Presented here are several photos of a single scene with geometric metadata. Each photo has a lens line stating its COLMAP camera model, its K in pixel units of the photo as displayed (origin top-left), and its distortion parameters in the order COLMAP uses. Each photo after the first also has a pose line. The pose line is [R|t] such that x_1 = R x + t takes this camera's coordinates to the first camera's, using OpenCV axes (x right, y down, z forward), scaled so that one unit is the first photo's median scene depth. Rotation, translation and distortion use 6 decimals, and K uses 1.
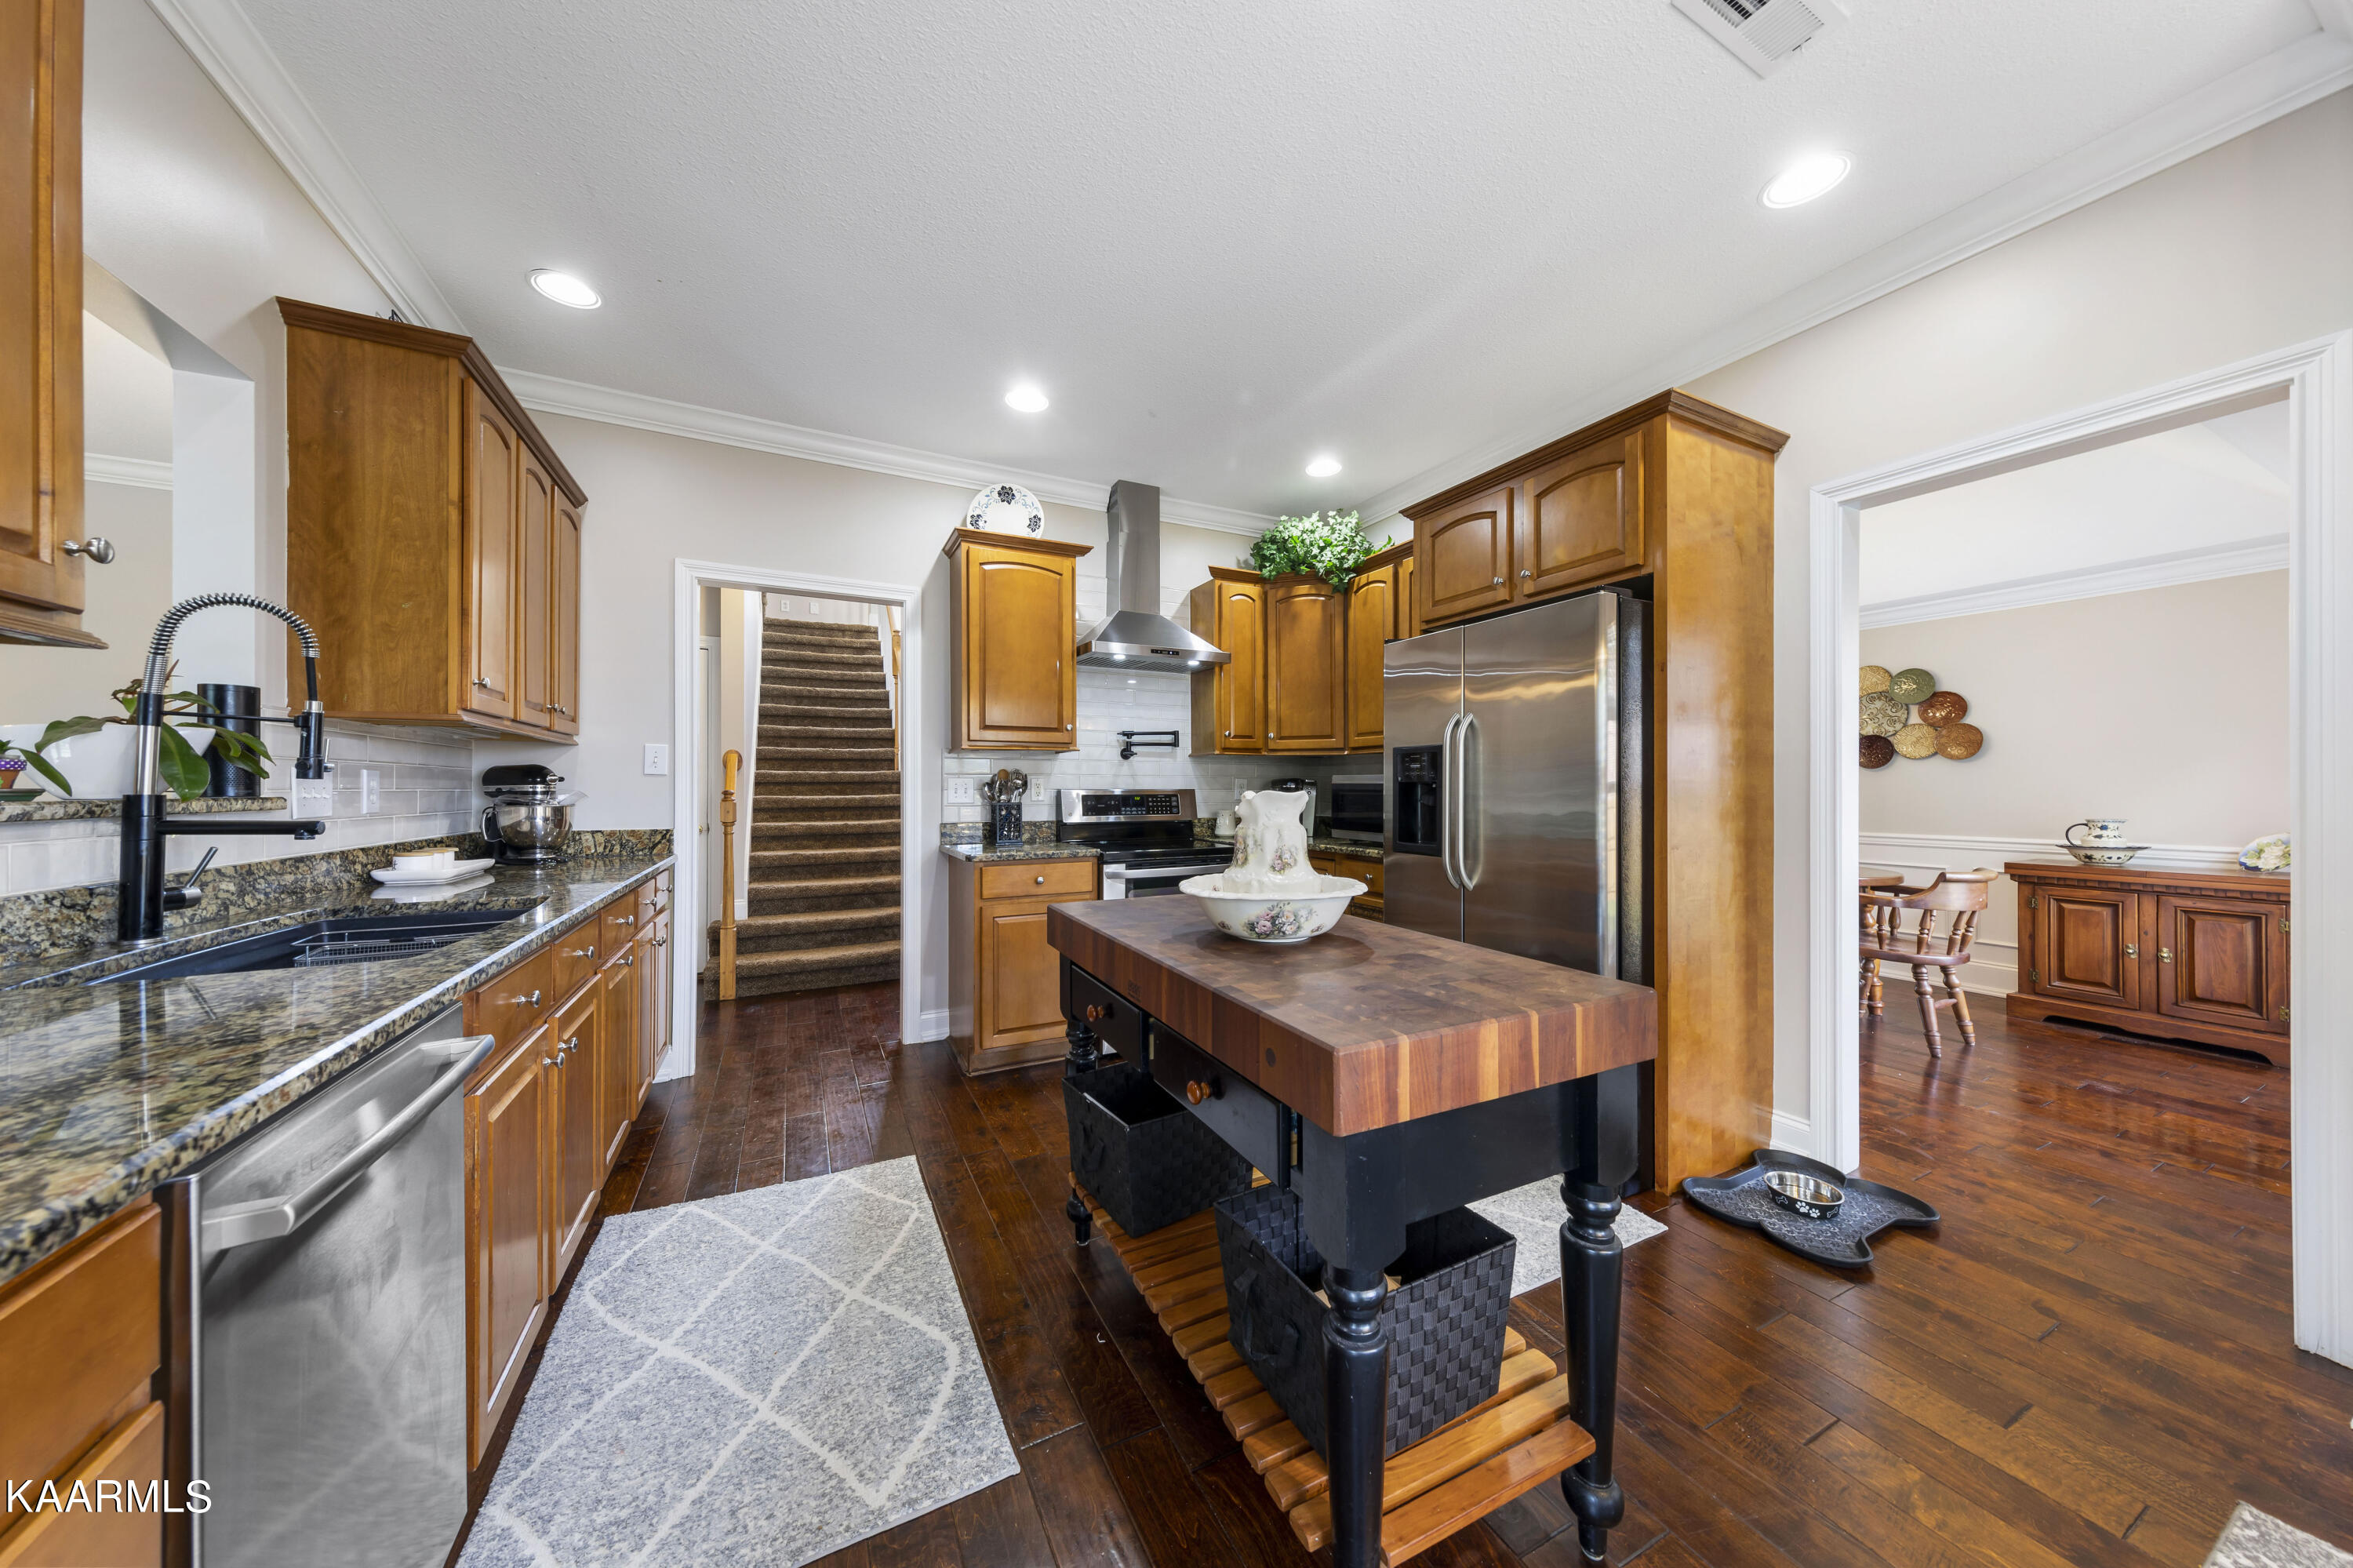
lens RADIAL K [[767.9, 0, 1176.5], [0, 767.9, 784.0], [0, 0, 1]] dist [0.019043, -0.002861]
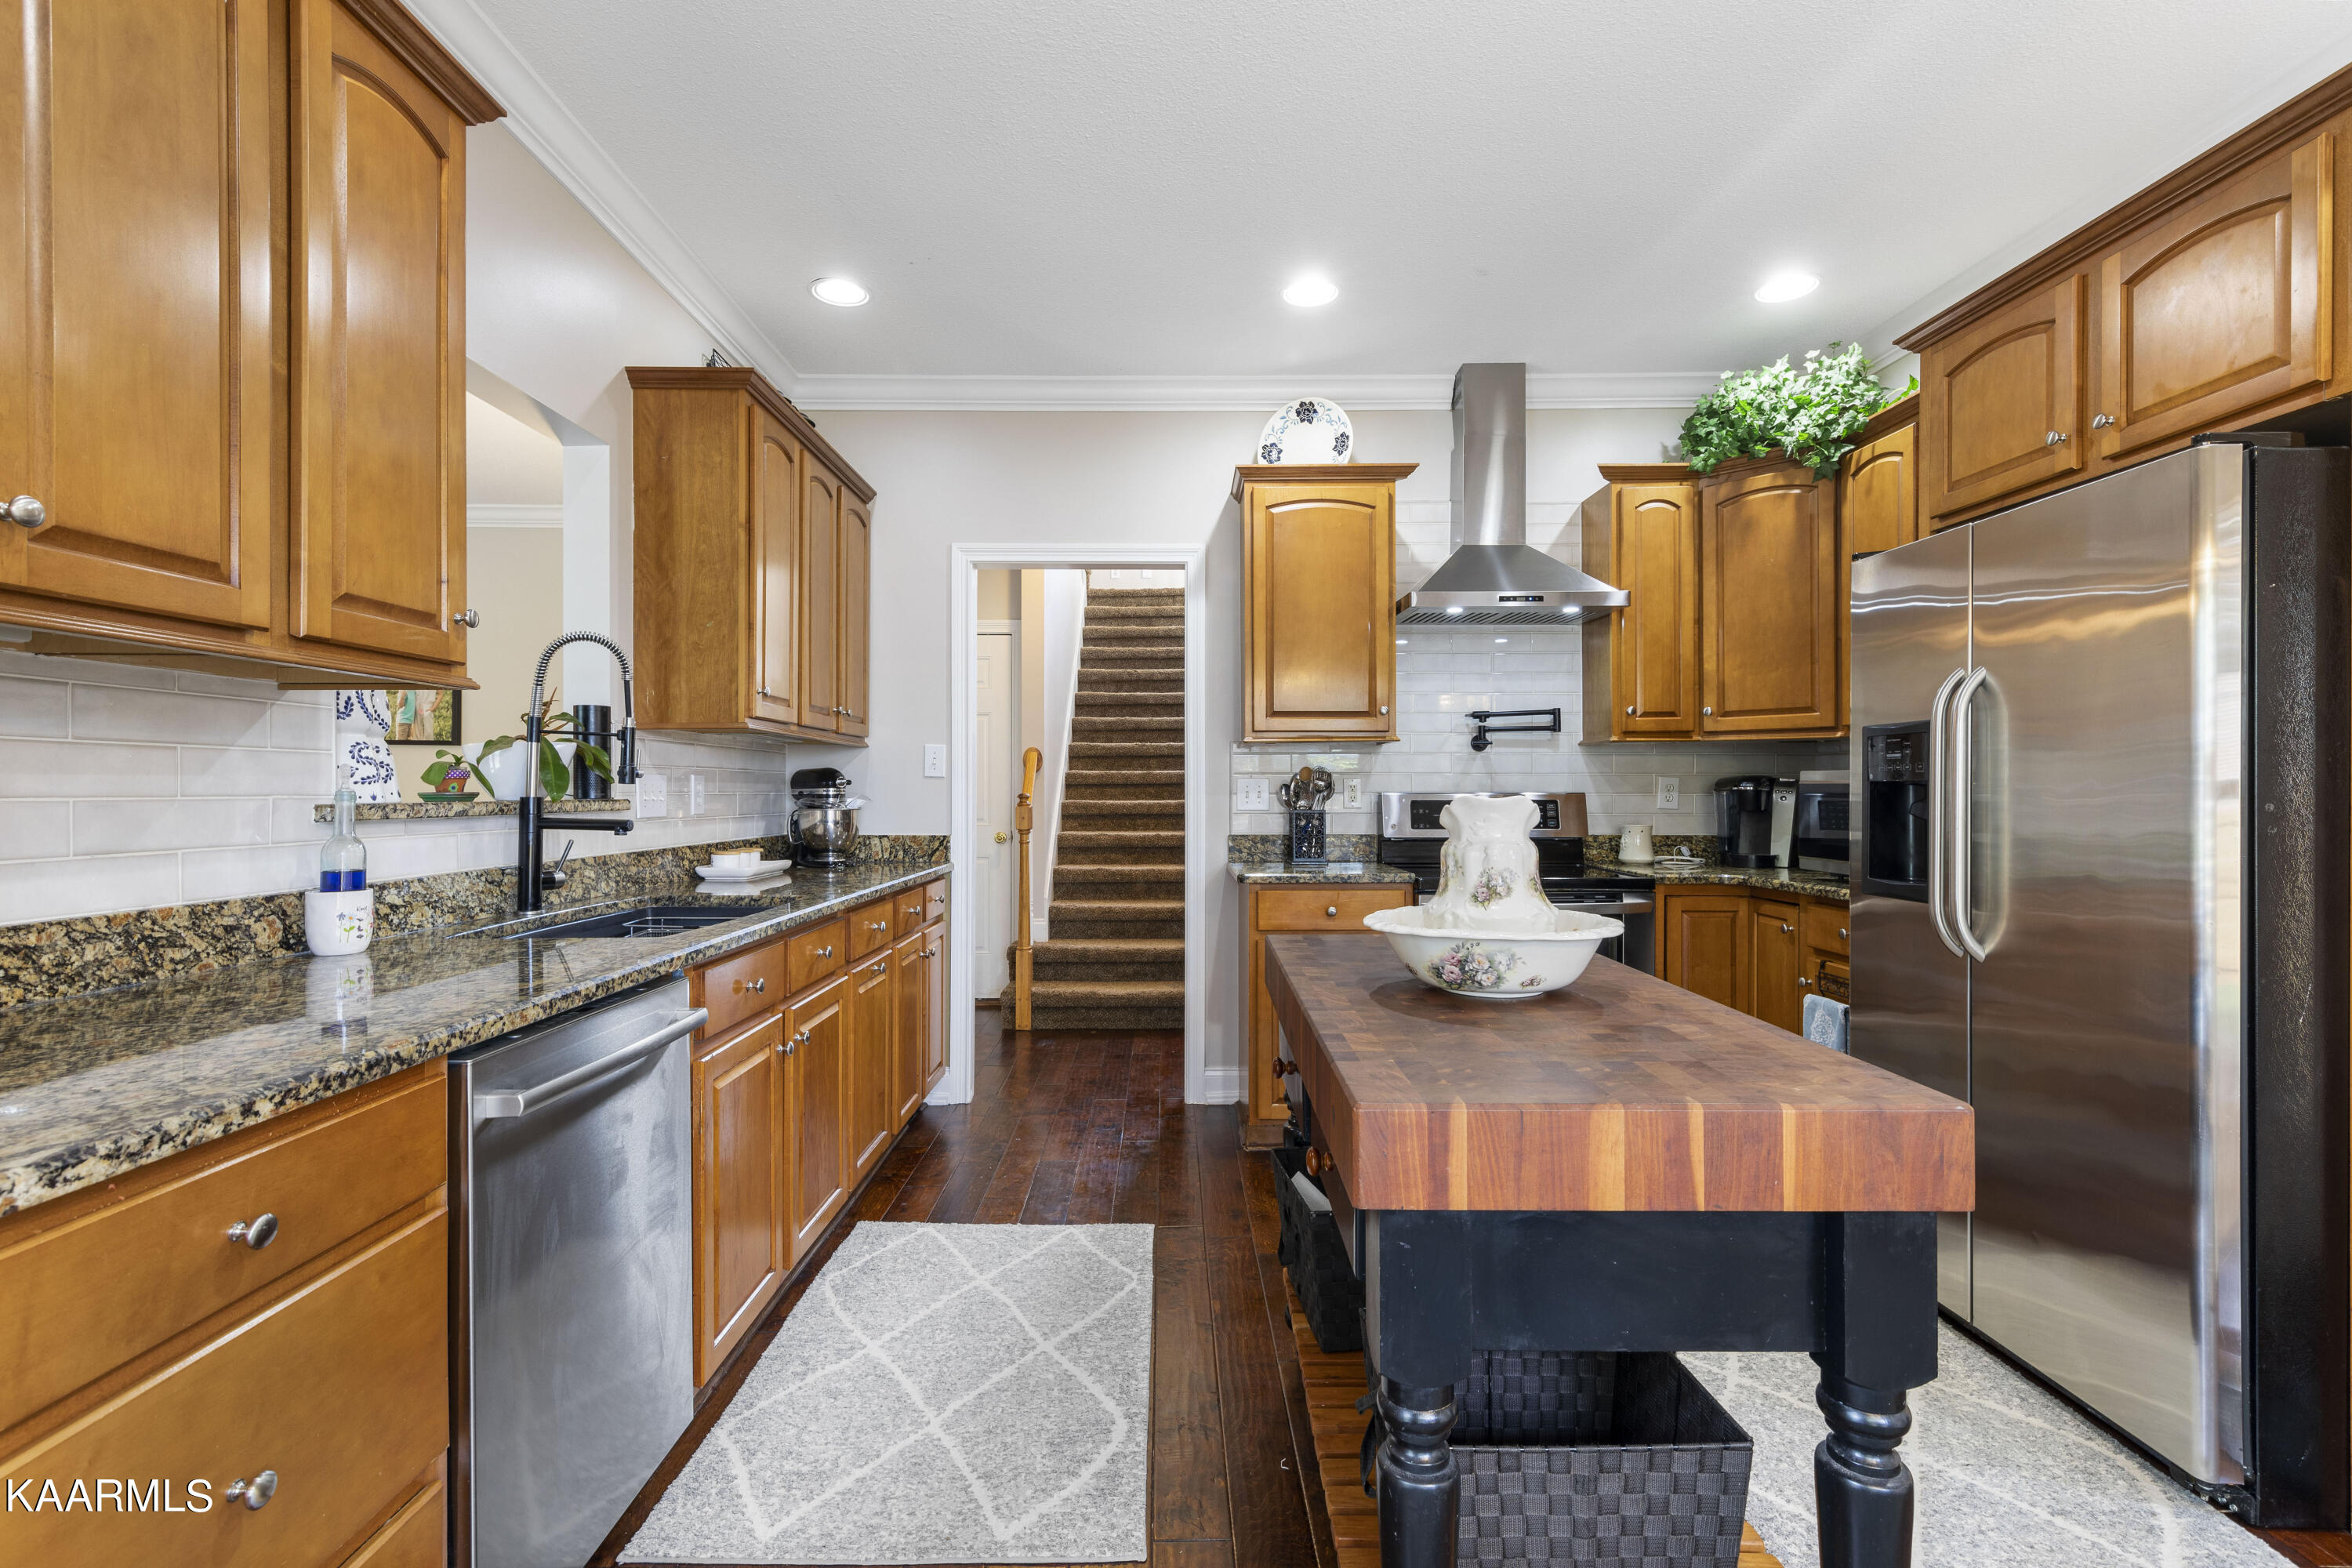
lens RADIAL K [[1081.1, 0, 1163.6], [0, 1081.1, 788.4], [0, 0, 1]] dist [0.021448, 0.000071]
pose [[0.892637, -0.001009, -0.450776, 0.236004], [0.002526, 0.999993, 0.002764, -0.001455], [0.450770, -0.003606, 0.892633, -0.063346]]
